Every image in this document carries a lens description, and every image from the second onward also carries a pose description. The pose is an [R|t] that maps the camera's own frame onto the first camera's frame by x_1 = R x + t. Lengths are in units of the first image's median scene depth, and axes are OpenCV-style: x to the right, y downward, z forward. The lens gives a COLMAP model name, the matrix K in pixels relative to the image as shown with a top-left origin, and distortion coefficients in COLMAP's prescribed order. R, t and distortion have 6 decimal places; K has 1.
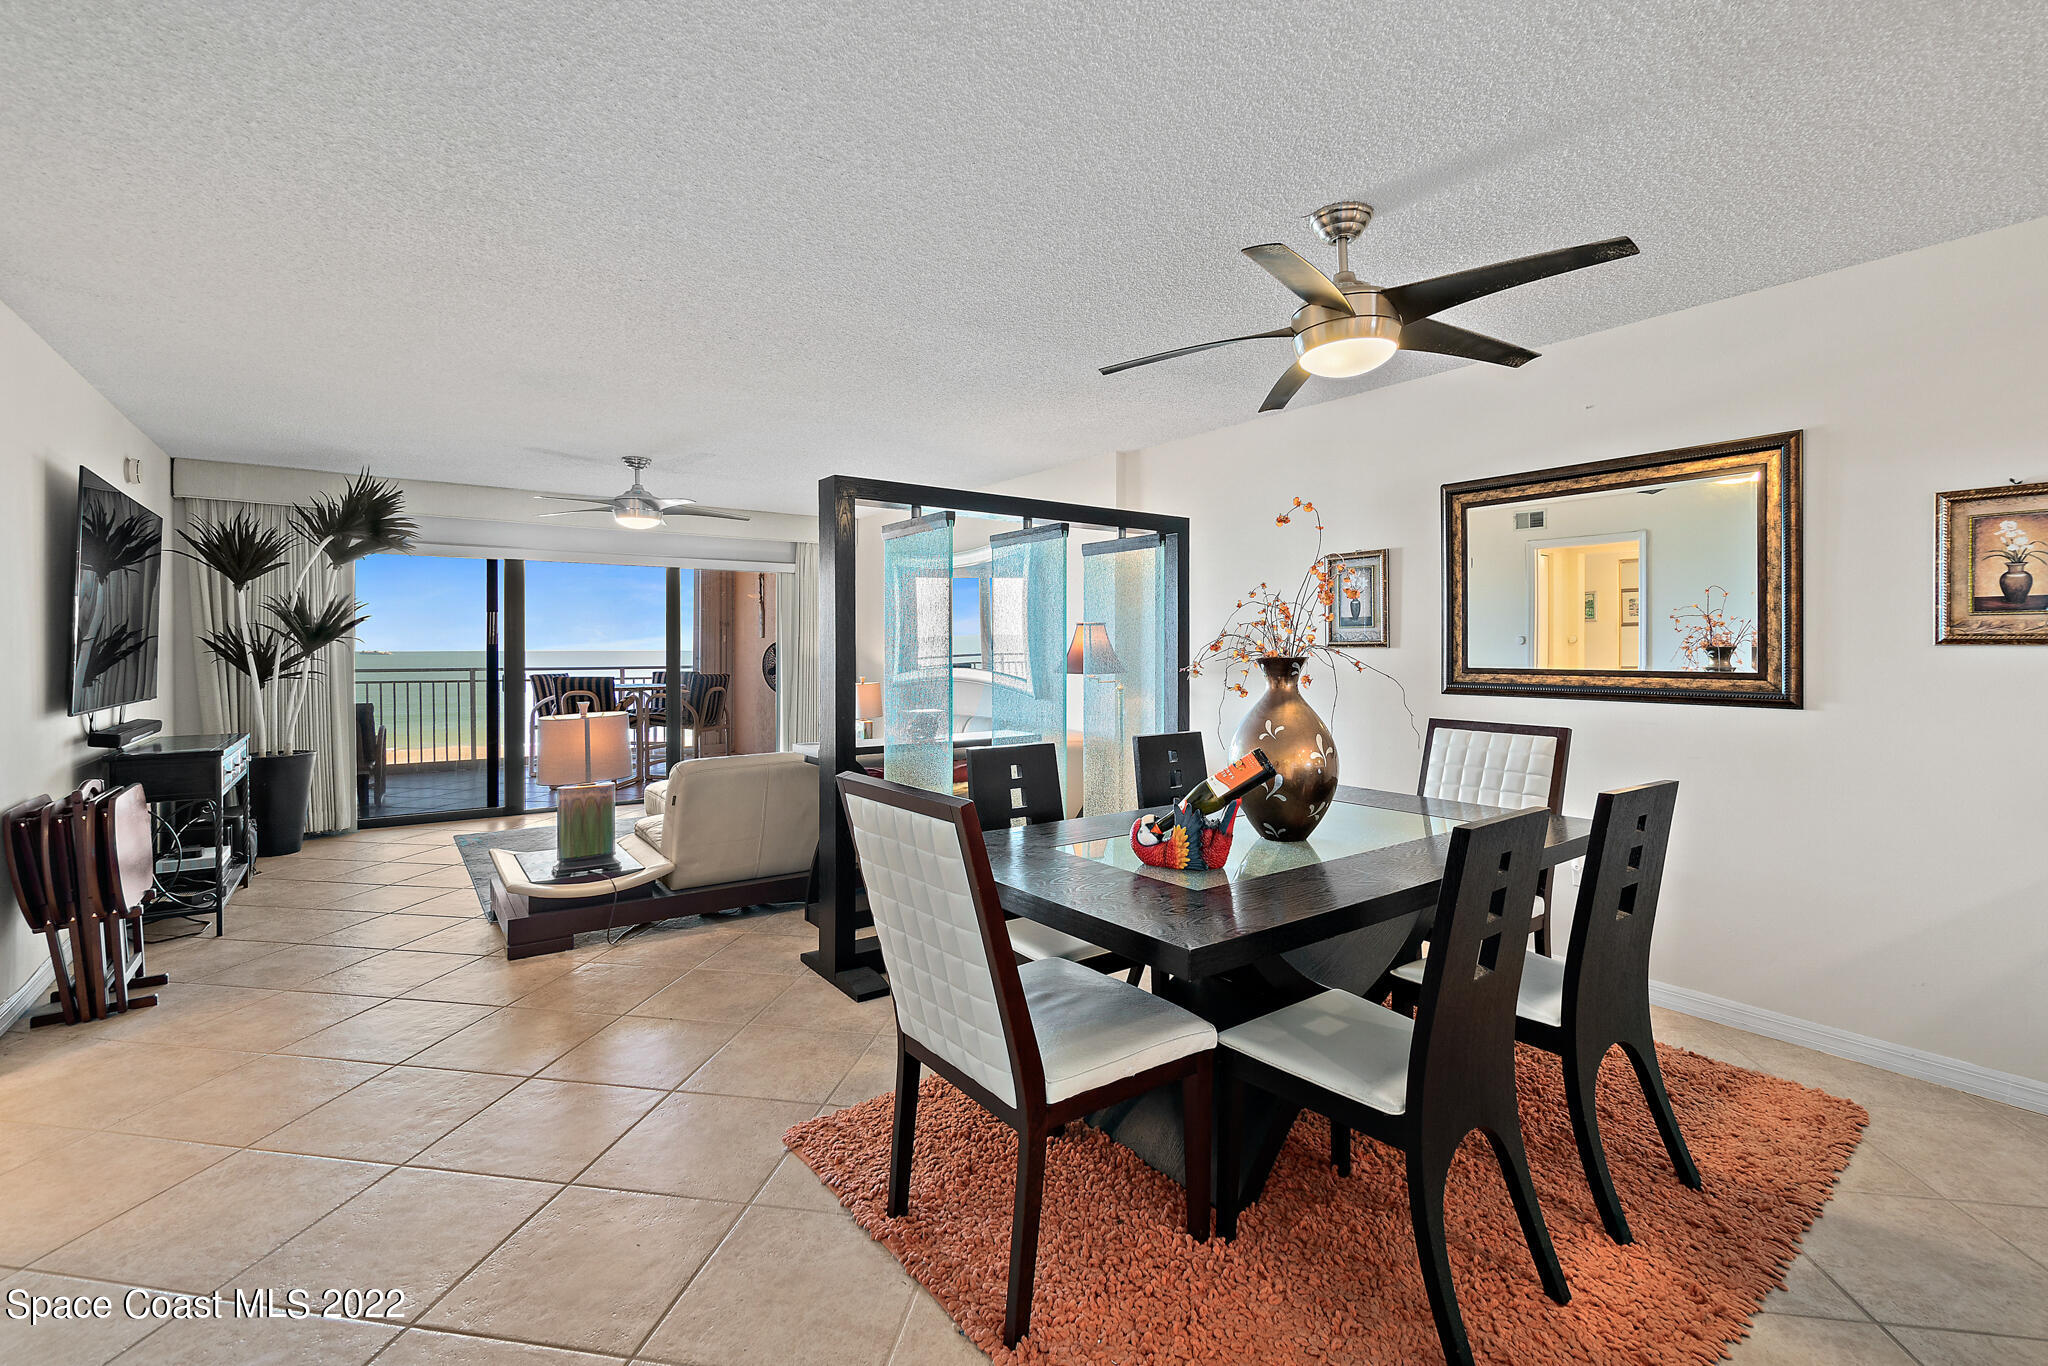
lens RADIAL K [[888.1, 0, 1019.5], [0, 888.1, 670.3], [0, 0, 1]] dist [0.004958, 0.000652]
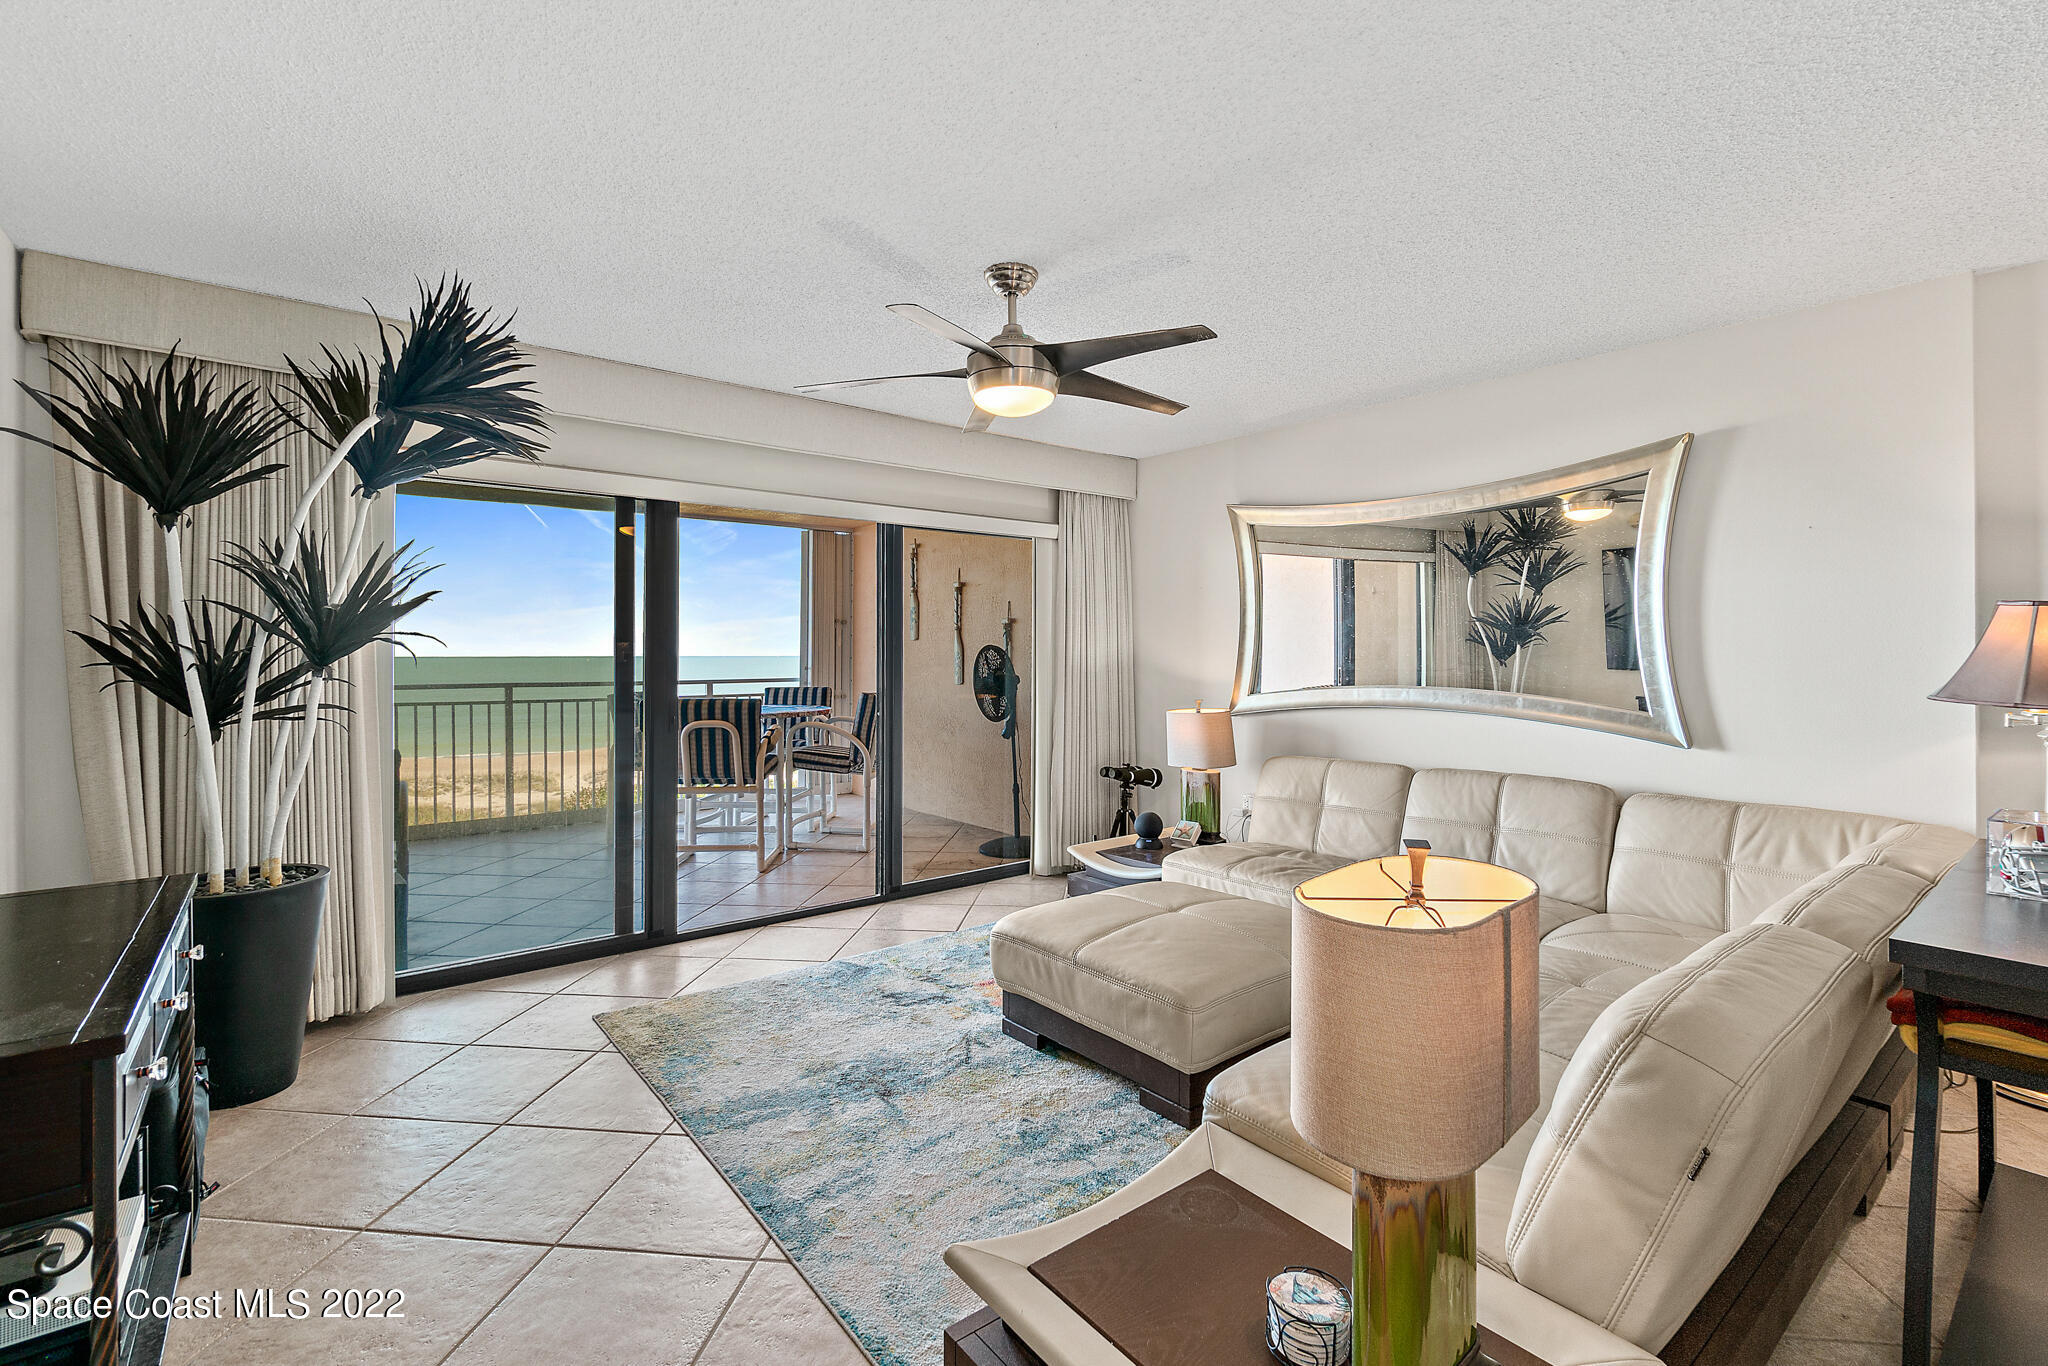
lens RADIAL K [[888.1, 0, 1023.1], [0, 888.1, 667.2], [0, 0, 1]] dist [0.004958, 0.000652]
pose [[0.998456, -0.000572, 0.055539, -0.449578], [0.001102, 0.999954, -0.009509, -0.013527], [-0.055531, 0.009556, 0.998411, 0.504727]]
